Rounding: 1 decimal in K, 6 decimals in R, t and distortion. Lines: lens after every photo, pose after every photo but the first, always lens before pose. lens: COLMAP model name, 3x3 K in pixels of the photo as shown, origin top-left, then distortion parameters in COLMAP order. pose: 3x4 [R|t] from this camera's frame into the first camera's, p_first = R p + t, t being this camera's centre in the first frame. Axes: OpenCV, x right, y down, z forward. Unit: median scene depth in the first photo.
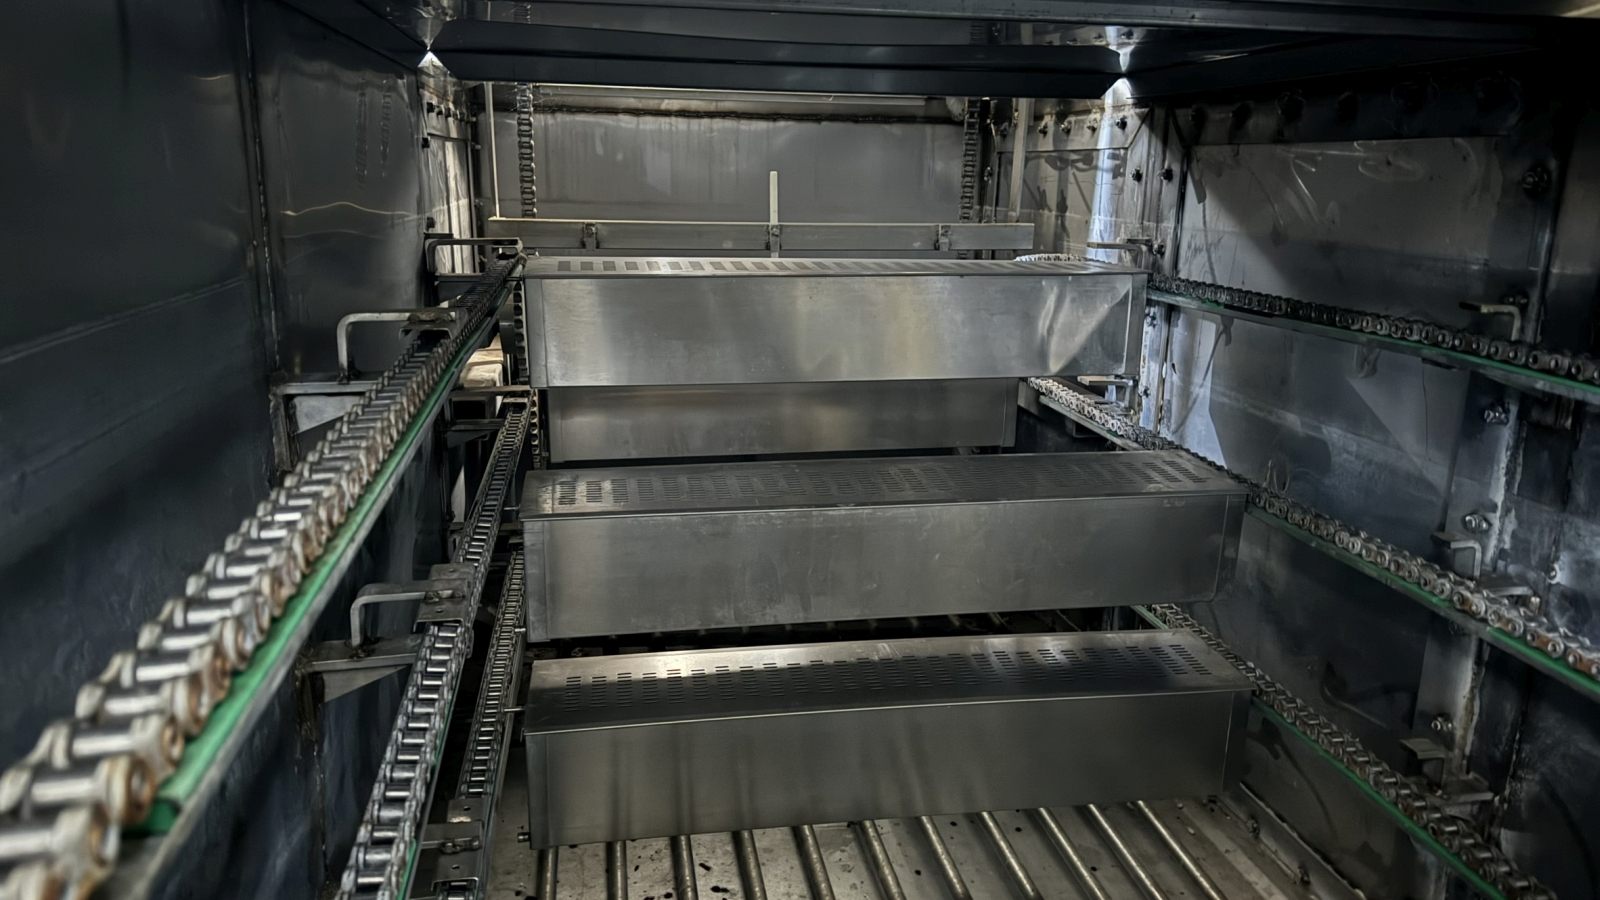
lens RADIAL K [[1140.8, 0, 786.8], [0, 1140.8, 440.9], [0, 0, 1]] dist [0.064111, -0.090550]
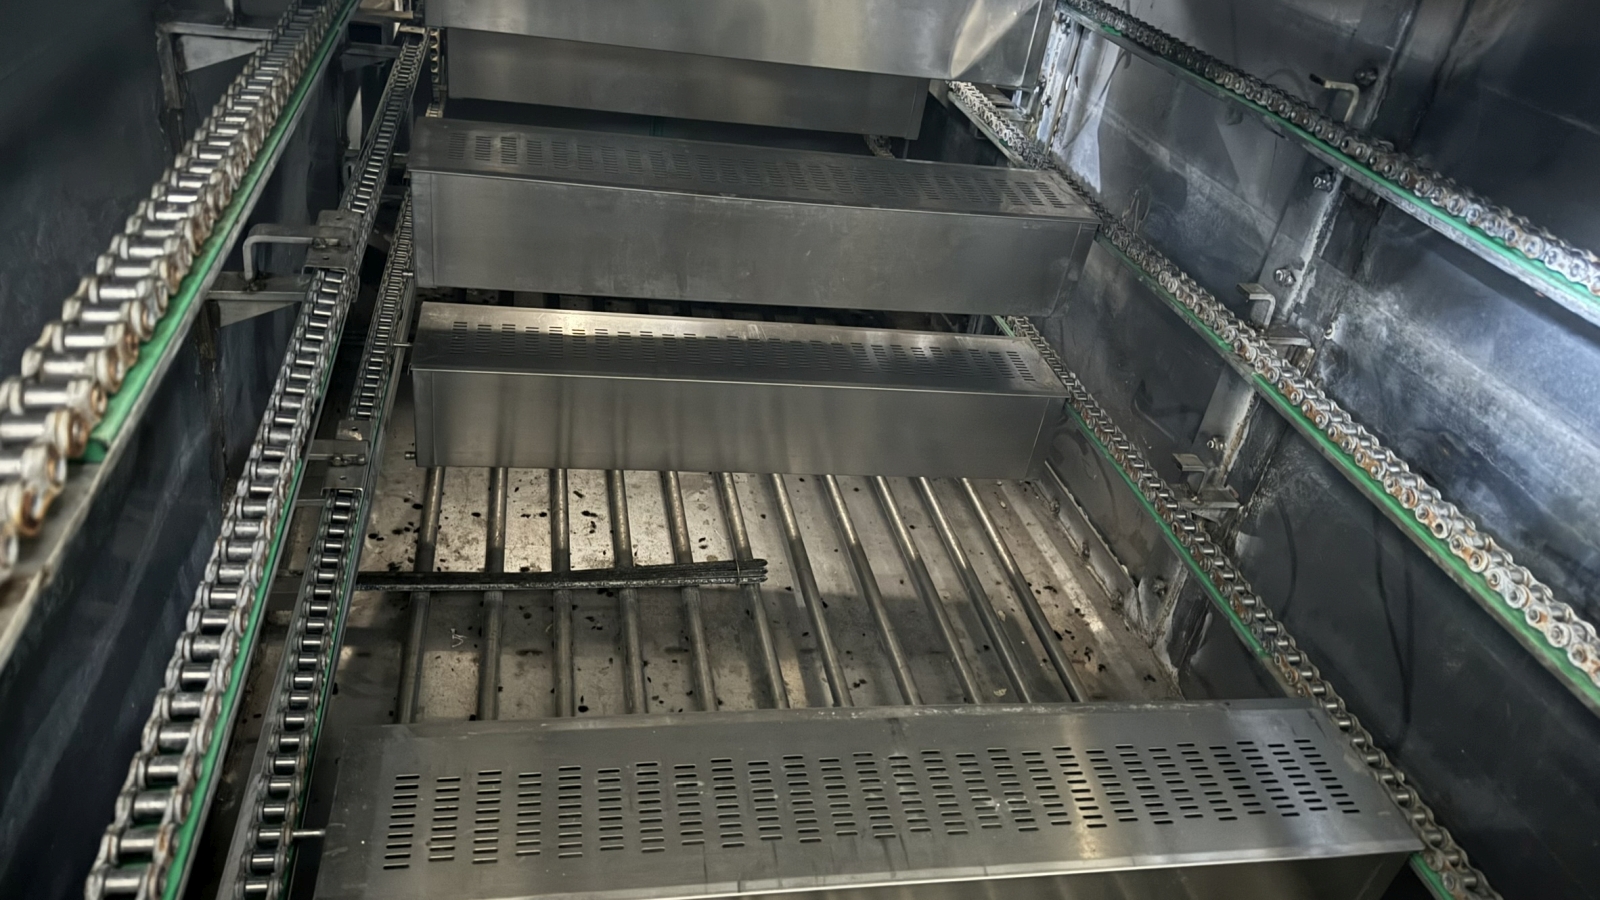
lens RADIAL K [[1140.8, 0, 787.6], [0, 1140.8, 456.0], [0, 0, 1]] dist [0.064111, -0.090550]
pose [[0.990820, 0.101575, 0.089205, 0.039352], [-0.124340, 0.943720, 0.306484, -0.047565], [-0.053054, -0.314762, 0.947687, -0.087715]]
